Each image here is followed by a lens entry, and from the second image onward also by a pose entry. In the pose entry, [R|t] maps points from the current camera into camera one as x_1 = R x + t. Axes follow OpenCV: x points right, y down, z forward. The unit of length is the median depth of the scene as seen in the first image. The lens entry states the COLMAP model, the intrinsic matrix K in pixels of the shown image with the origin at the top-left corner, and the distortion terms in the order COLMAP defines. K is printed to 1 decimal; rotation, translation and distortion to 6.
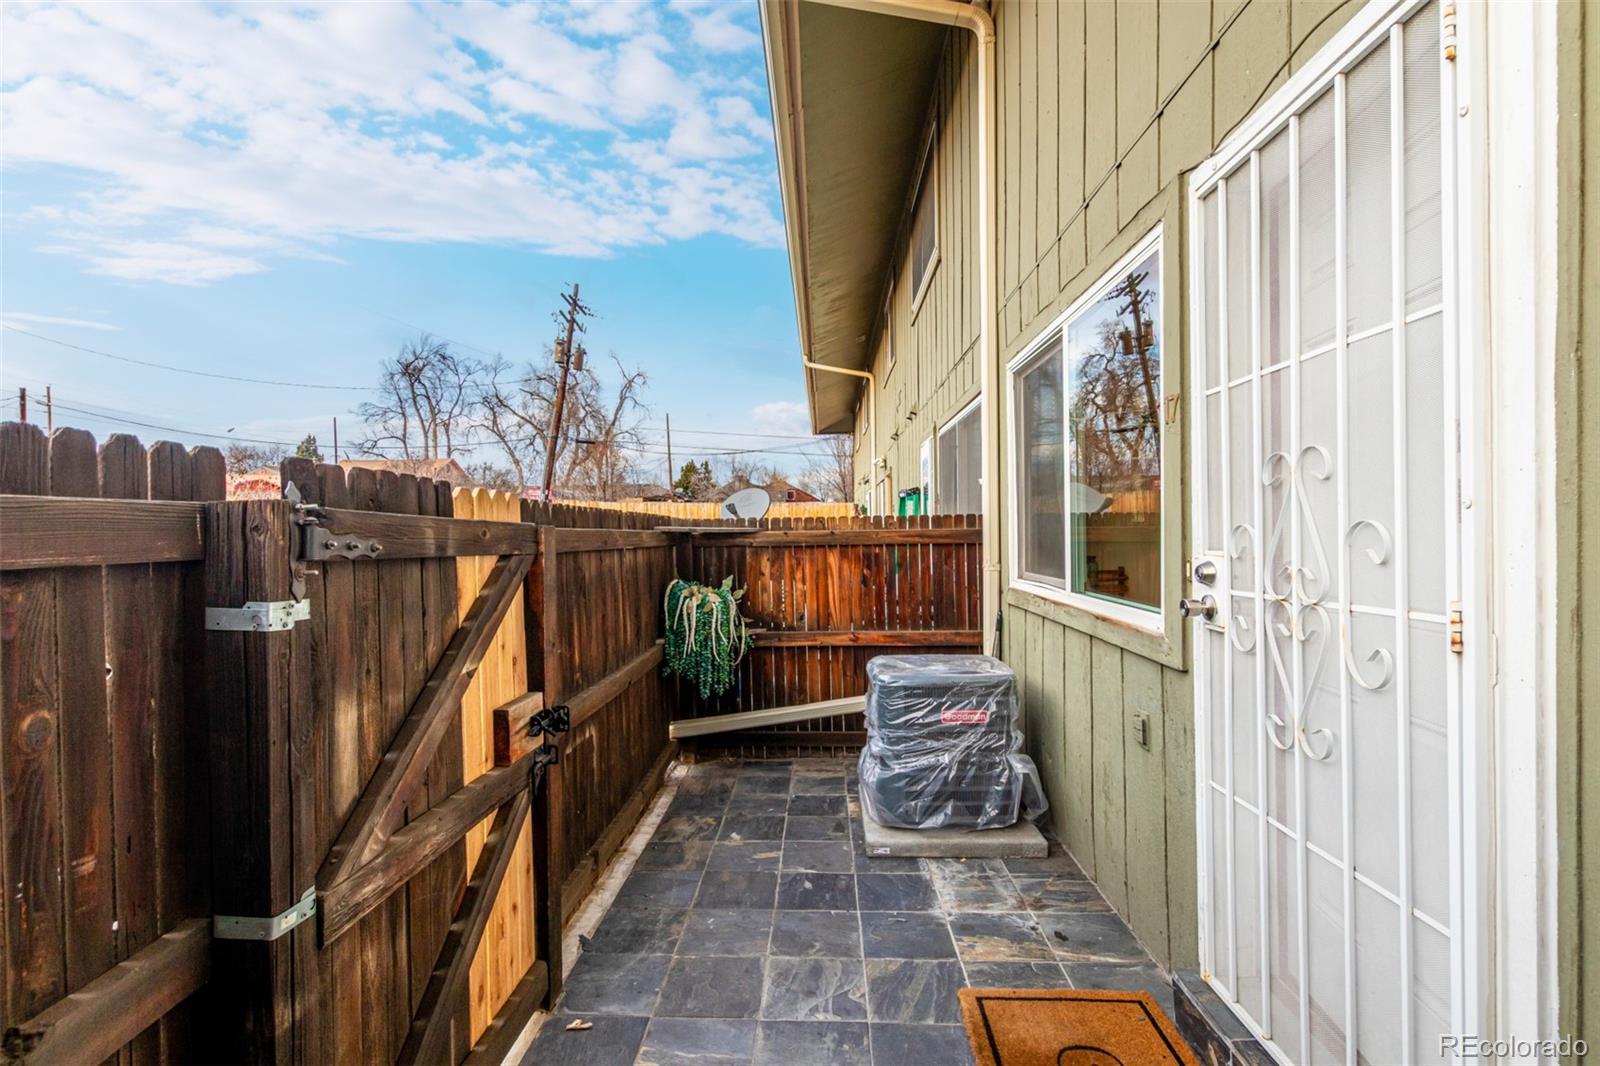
lens RADIAL K [[737.7, 0, 788.9], [0, 737.7, 531.4], [0, 0, 1]] dist [0.001012, -0.000770]
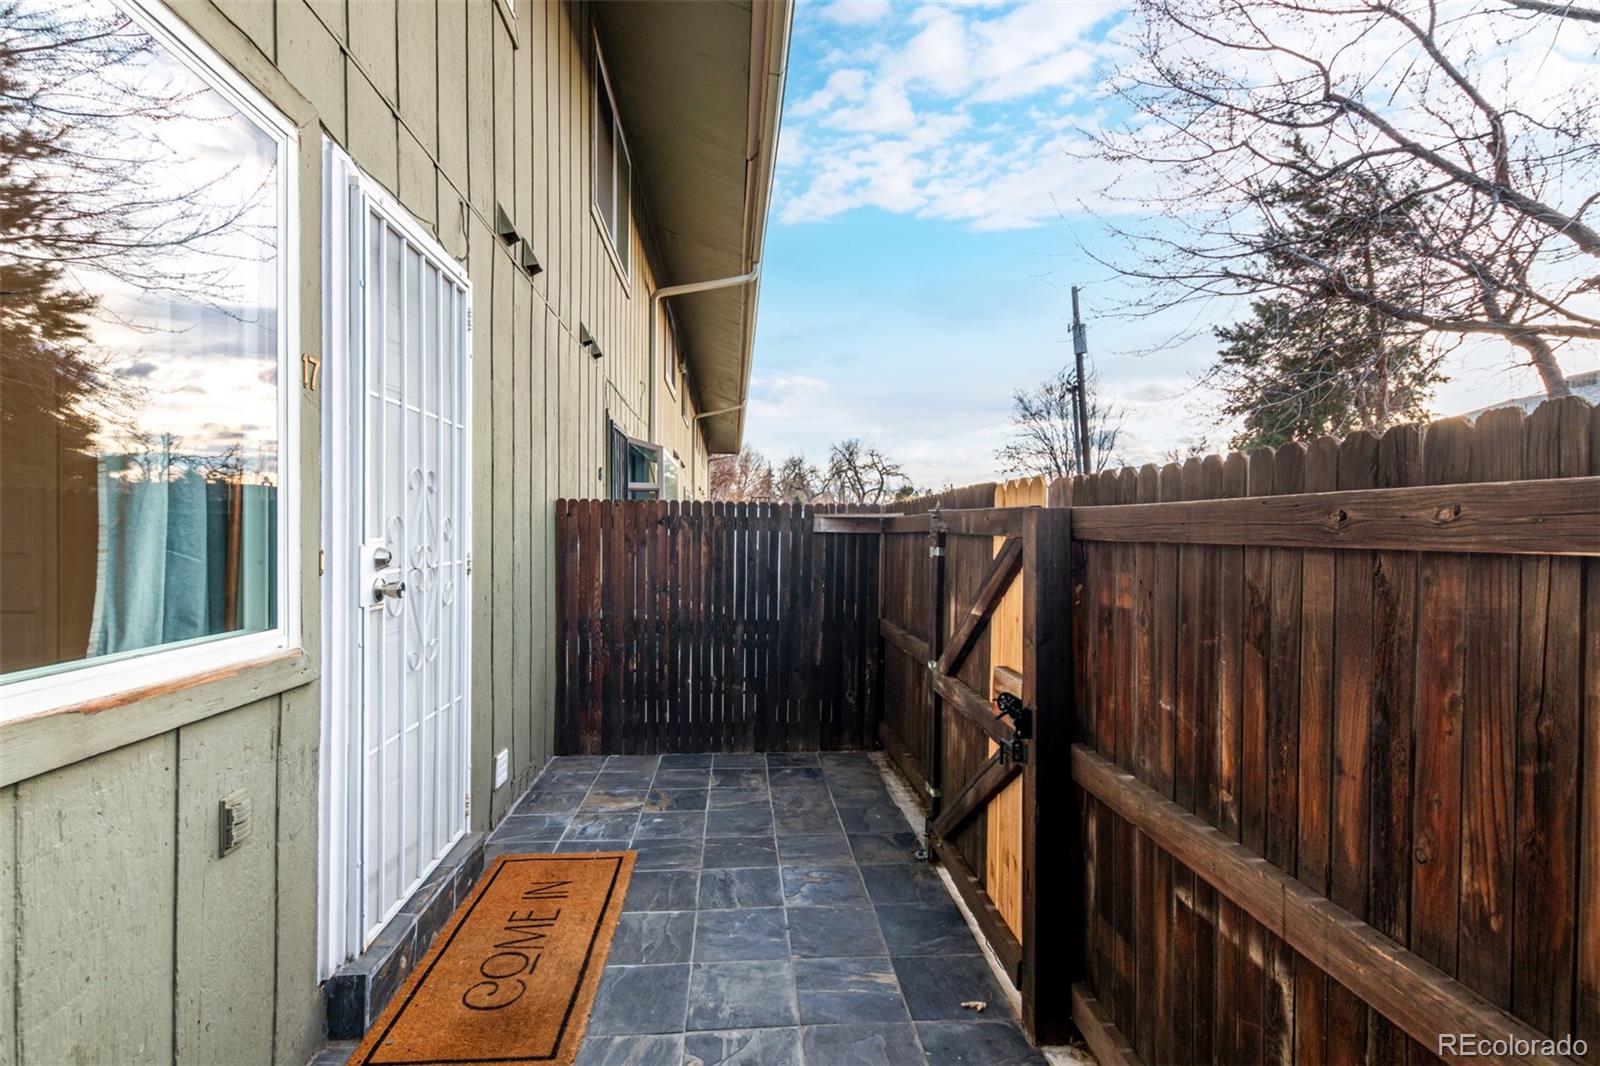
lens RADIAL K [[737.7, 0, 795.3], [0, 737.7, 532.5], [0, 0, 1]] dist [0.001012, -0.000770]
pose [[-0.991568, -0.004209, -0.129522, 0.091388], [-0.005023, 0.999970, 0.005954, 0.018955], [0.129493, 0.006554, -0.991559, 1.936096]]
